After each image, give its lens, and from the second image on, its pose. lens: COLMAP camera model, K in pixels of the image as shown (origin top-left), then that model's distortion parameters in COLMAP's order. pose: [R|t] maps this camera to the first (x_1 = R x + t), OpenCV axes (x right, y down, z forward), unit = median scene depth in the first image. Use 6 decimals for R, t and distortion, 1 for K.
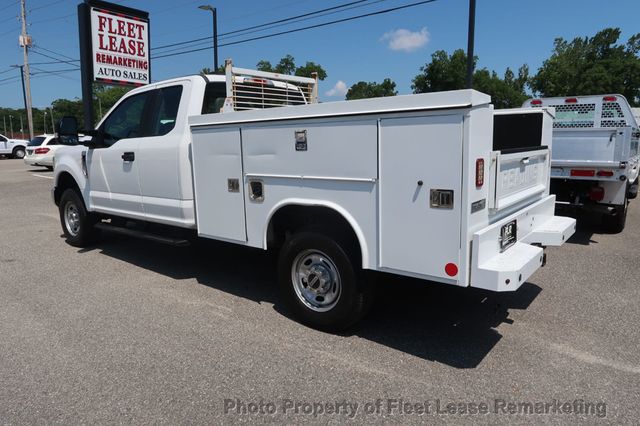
lens RADIAL K [[444.3, 0, 318.7], [0, 444.3, 213.1], [0, 0, 1]] dist [-0.030930, 0.014560]
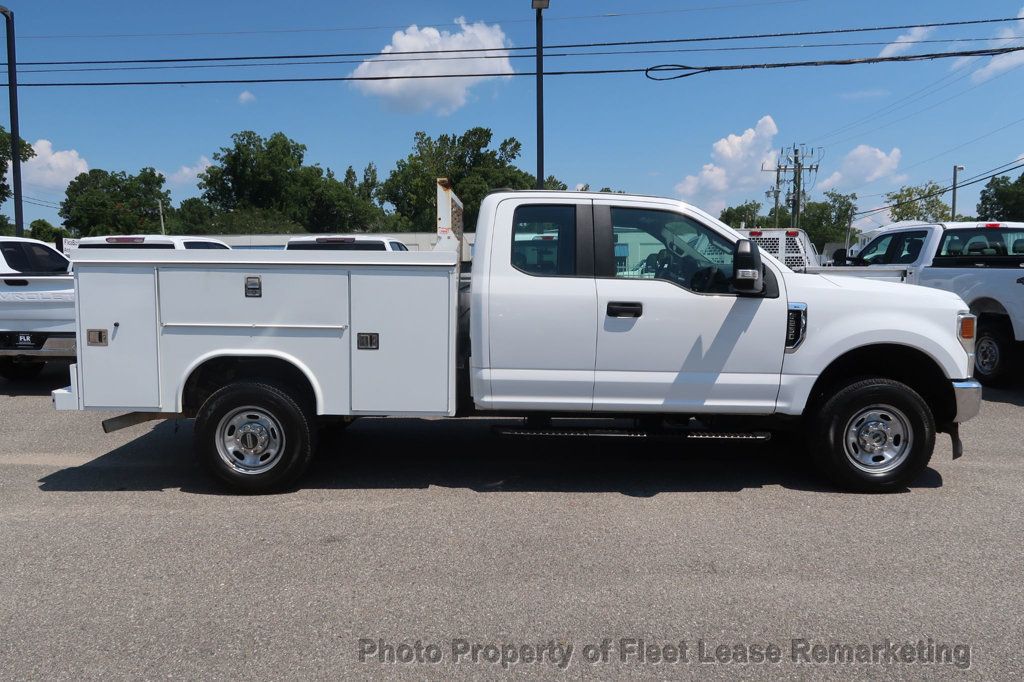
lens RADIAL K [[710.9, 0, 510.9], [0, 710.9, 340.5], [0, 0, 1]] dist [-0.030930, 0.014560]
pose [[0.794274, -0.056787, 0.604900, -0.295281], [0.097741, 0.994597, -0.034969, -0.017267], [-0.599647, 0.086898, 0.795533, 0.077900]]
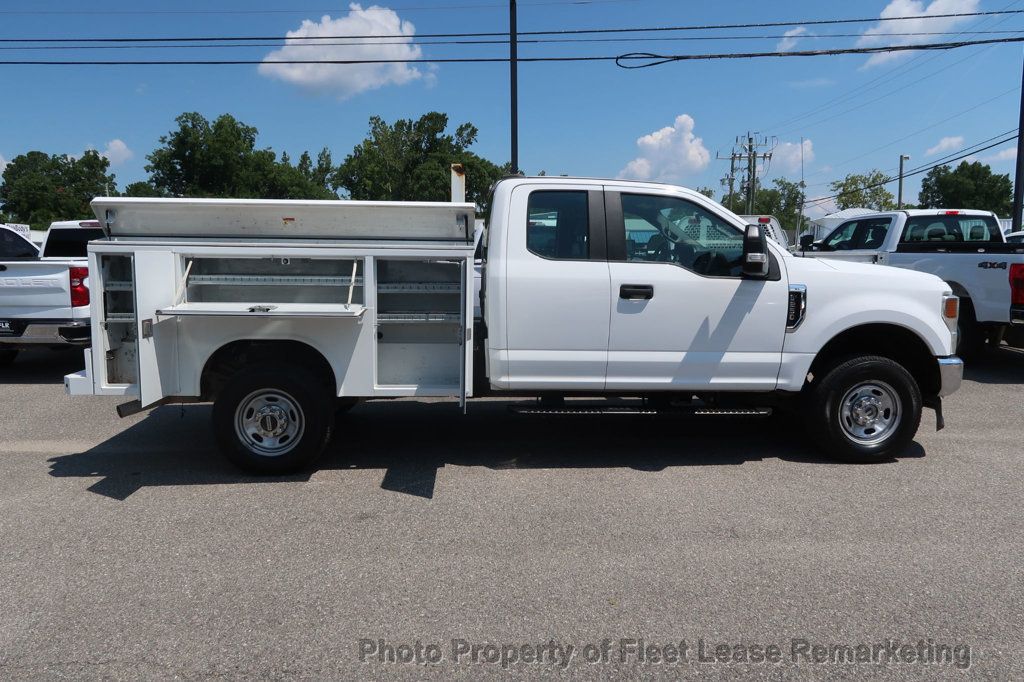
lens RADIAL K [[710.9, 0, 510.3], [0, 710.9, 340.7], [0, 0, 1]] dist [-0.030930, 0.014560]
pose [[0.754705, -0.073902, 0.651889, -0.318491], [0.105898, 0.994328, -0.009877, -0.017433], [-0.647462, 0.076488, 0.758250, 0.085990]]
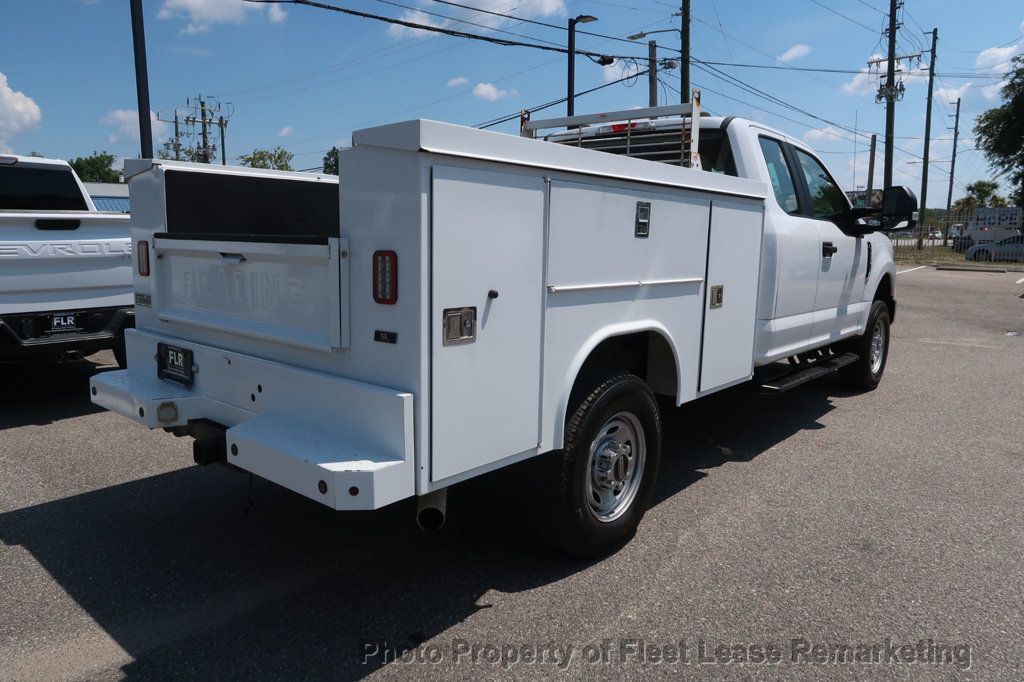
lens RADIAL K [[710.9, 0, 506.1], [0, 710.9, 336.8], [0, 0, 1]] dist [-0.030930, 0.014560]
pose [[0.059706, -0.142957, 0.987926, -0.377400], [0.159113, 0.978401, 0.131962, -0.055490], [-0.985453, 0.149313, 0.081163, 0.360919]]
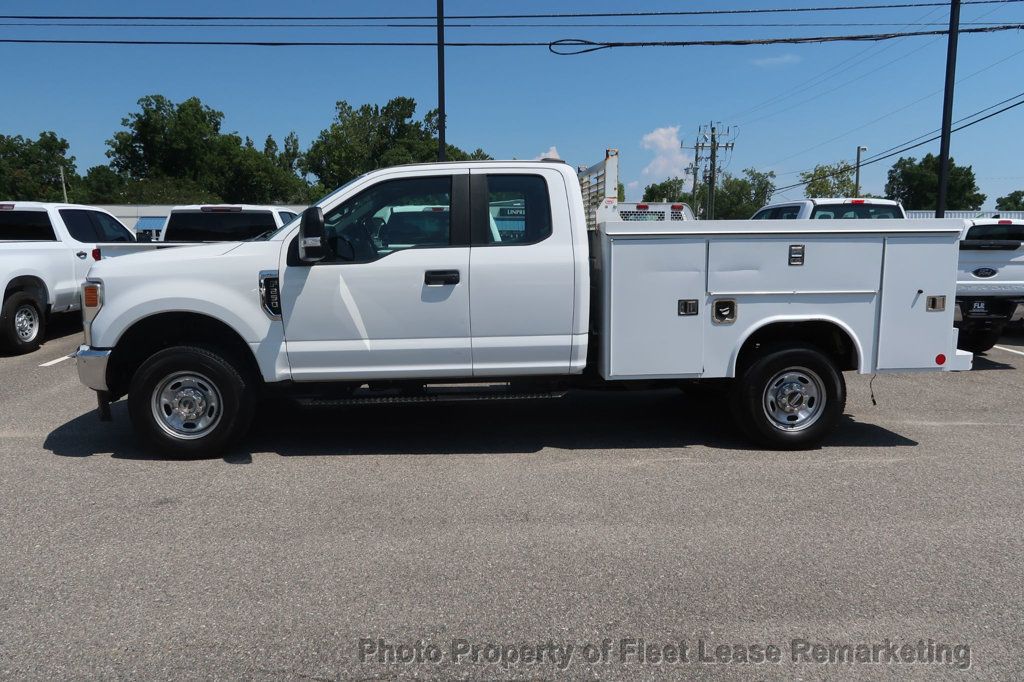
lens RADIAL K [[710.9, 0, 512.9], [0, 710.9, 338.8], [0, 0, 1]] dist [-0.030930, 0.014560]
pose [[0.729924, -0.081550, 0.678646, -0.276076], [0.103558, 0.994590, 0.008132, -0.010134], [-0.675638, 0.064343, 0.734420, 0.050437]]
